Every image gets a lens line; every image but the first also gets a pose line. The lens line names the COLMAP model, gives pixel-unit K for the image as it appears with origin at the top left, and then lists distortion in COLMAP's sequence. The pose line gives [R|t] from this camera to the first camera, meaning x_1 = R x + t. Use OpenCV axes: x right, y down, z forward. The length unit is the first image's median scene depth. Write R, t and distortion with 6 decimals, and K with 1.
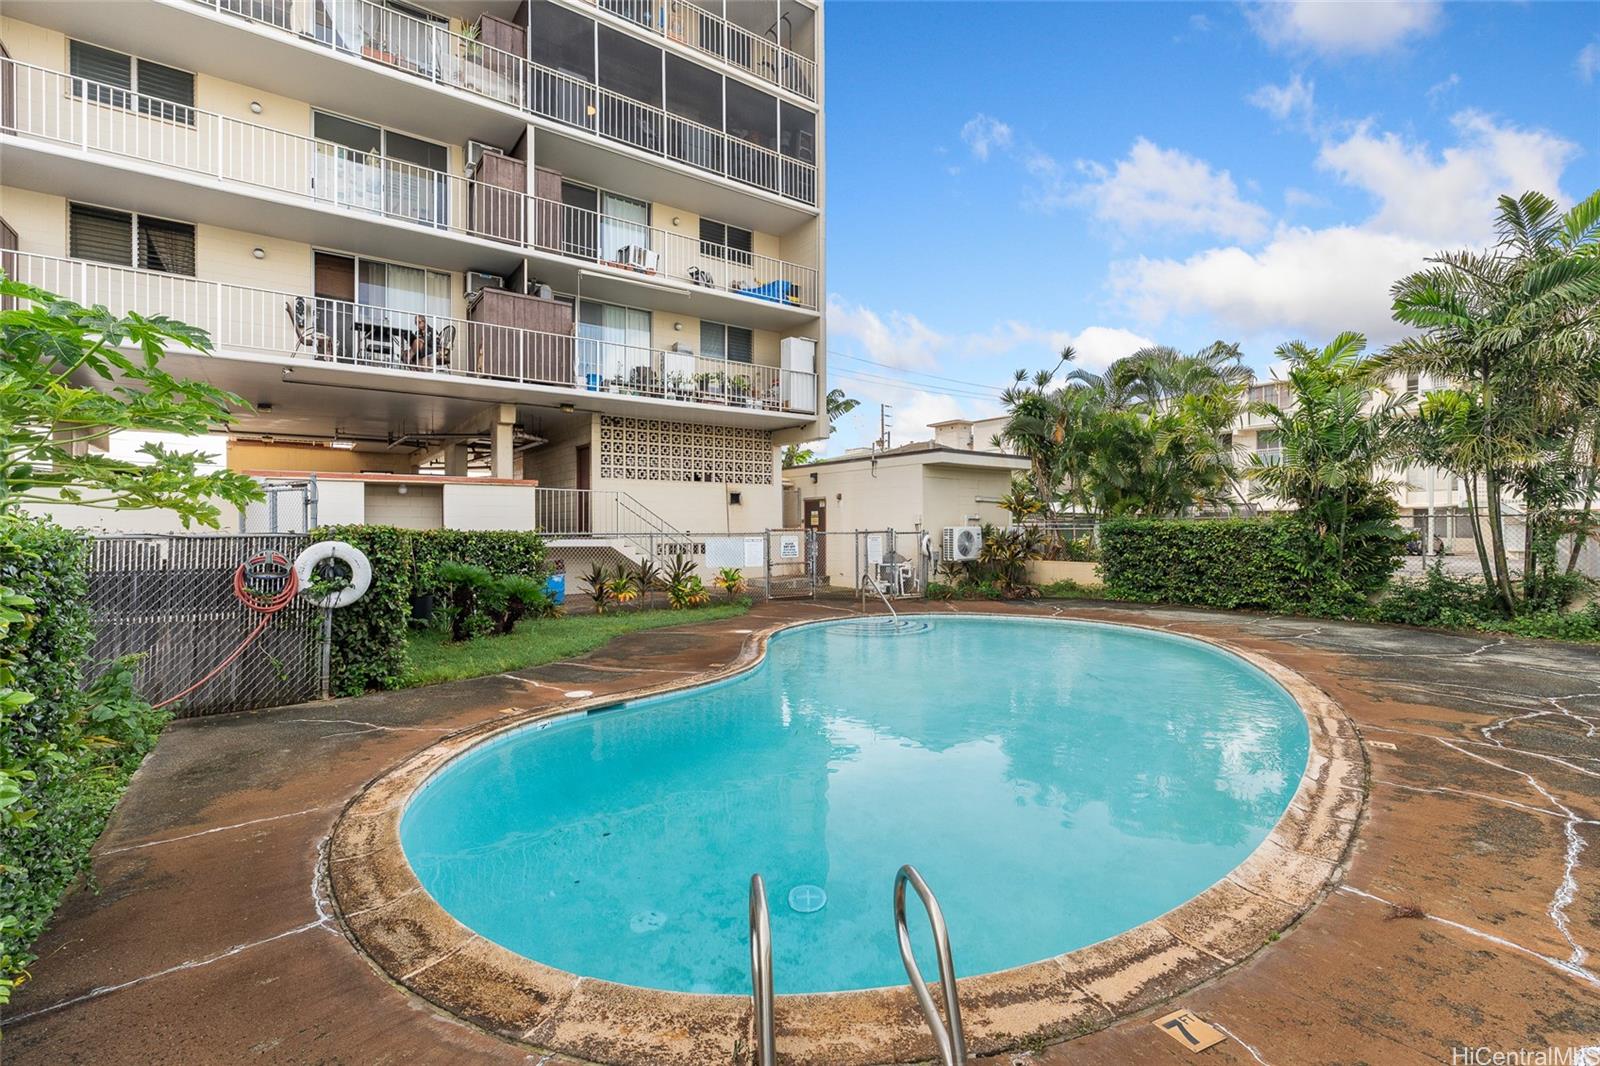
lens RADIAL K [[716.0, 0, 800.0], [0, 716.0, 533.0], [0, 0, 1]] dist [0.001364, 0.000811]
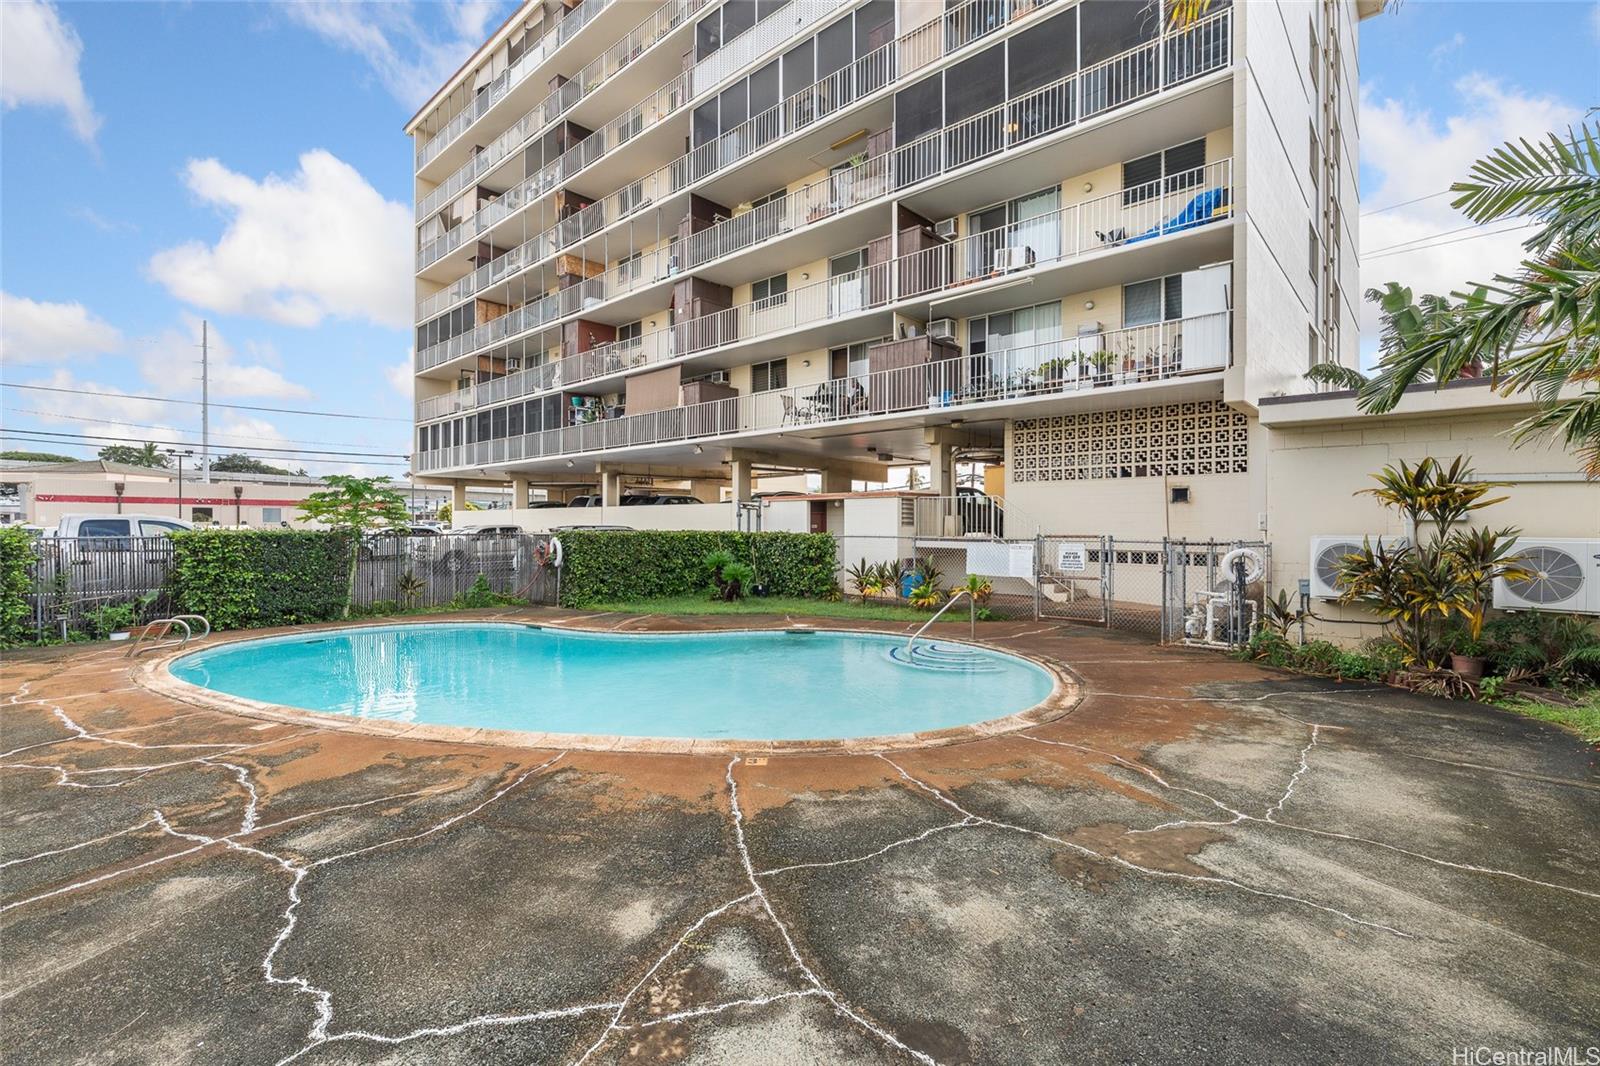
lens RADIAL K [[716.0, 0, 800.0], [0, 716.0, 533.0], [0, 0, 1]] dist [0.001364, 0.000811]
pose [[0.210547, 0.011475, -0.977516, 0.675974], [-0.010757, 0.999898, 0.009421, -0.011687], [0.977525, 0.008532, 0.210649, 0.505067]]
